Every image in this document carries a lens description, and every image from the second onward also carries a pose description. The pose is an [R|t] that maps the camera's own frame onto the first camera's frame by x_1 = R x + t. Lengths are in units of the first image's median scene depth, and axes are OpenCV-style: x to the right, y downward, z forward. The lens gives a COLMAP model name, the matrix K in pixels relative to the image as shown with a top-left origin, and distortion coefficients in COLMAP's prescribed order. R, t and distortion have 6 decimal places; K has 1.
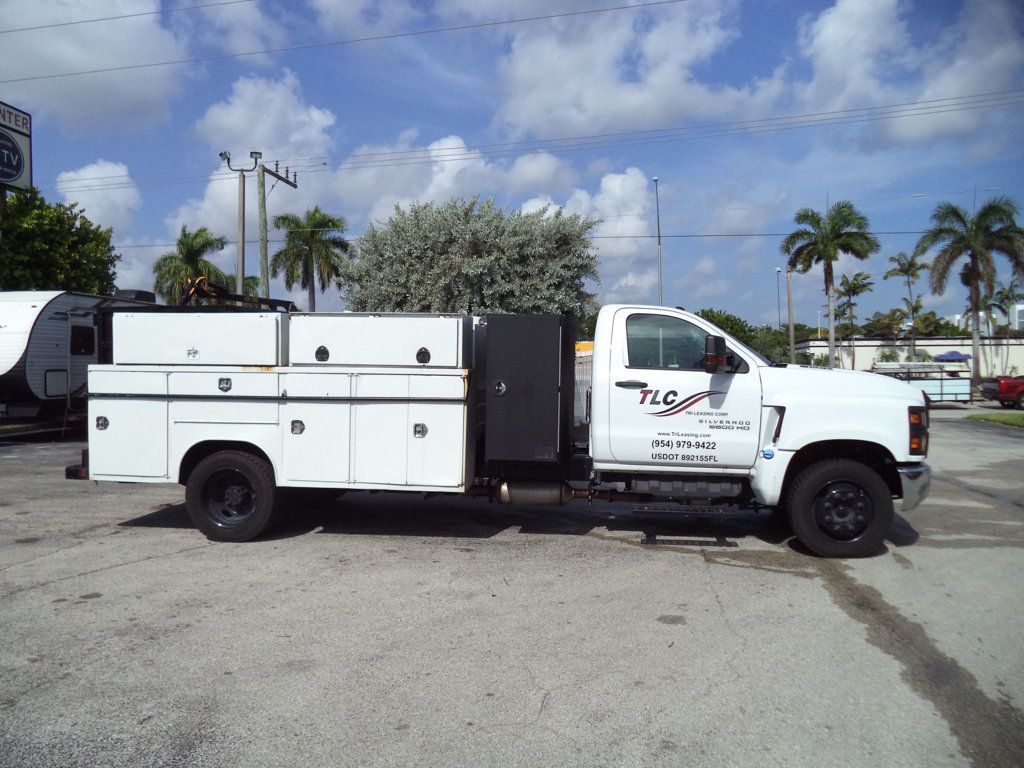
lens RADIAL K [[839.9, 0, 514.1], [0, 839.9, 407.2], [0, 0, 1]] dist [-0.039301, 0.013809]
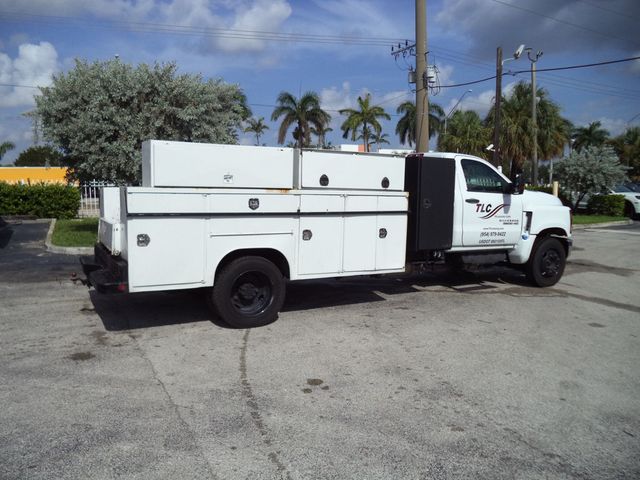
lens RADIAL K [[524.3, 0, 323.8], [0, 524.3, 242.4], [0, 0, 1]] dist [-0.036032, -0.004512]
pose [[0.811380, -0.056641, 0.581768, -0.727922], [0.019169, 0.997337, 0.070367, -0.022815], [-0.584204, -0.045942, 0.810305, 0.300804]]
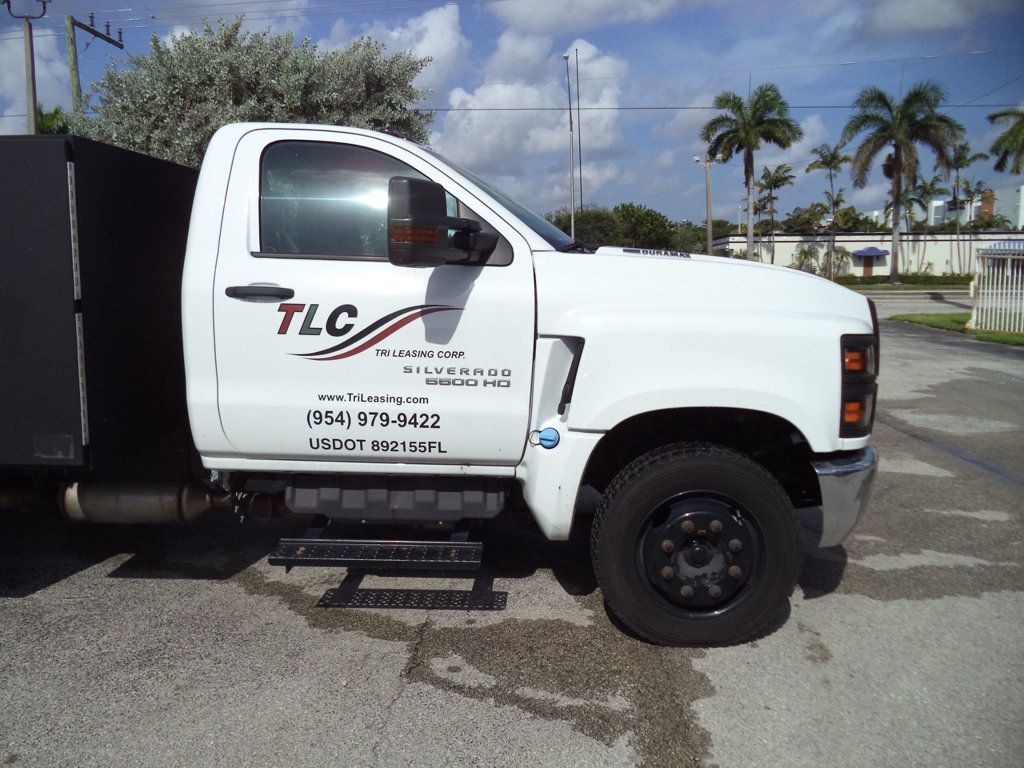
lens RADIAL K [[825.1, 0, 508.2], [0, 825.1, 408.0], [0, 0, 1]] dist [-0.029881, -0.001293]
pose [[0.997024, -0.017151, 0.075160, 0.238516], [0.007725, 0.992257, 0.123958, -0.018423], [-0.076704, -0.123008, 0.989437, 0.524680]]
